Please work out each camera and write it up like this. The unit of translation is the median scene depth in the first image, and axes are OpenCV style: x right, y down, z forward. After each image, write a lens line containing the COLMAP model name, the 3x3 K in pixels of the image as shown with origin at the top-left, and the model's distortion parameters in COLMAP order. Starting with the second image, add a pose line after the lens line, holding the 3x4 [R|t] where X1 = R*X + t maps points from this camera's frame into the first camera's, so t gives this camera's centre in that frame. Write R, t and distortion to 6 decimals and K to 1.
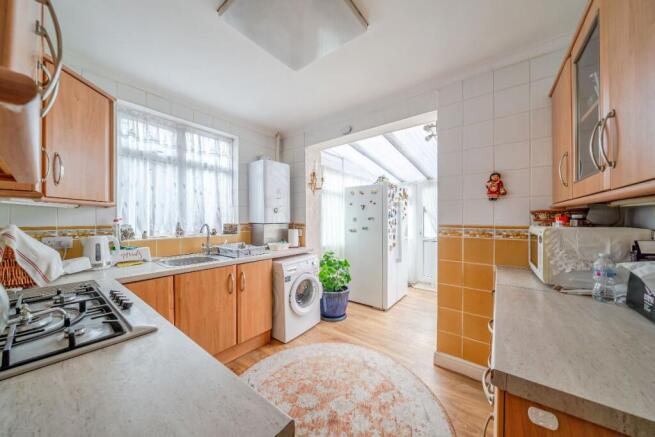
lens RADIAL K [[225.9, 0, 318.6], [0, 225.9, 220.0], [0, 0, 1]] dist [-0.000624, -0.000032]
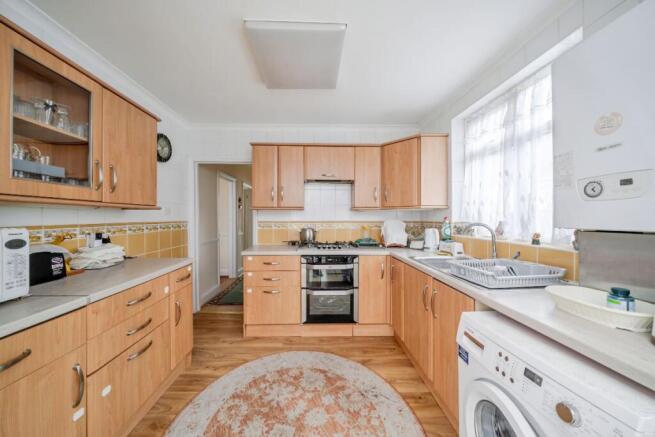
lens RADIAL K [[225.9, 0, 318.6], [0, 225.9, 220.0], [0, 0, 1]] dist [-0.000624, -0.000032]
pose [[-0.771331, -0.005427, -0.636411, 0.434490], [0.001371, 0.999947, -0.010188, 0.015647], [0.636432, -0.008730, -0.771283, 1.414522]]
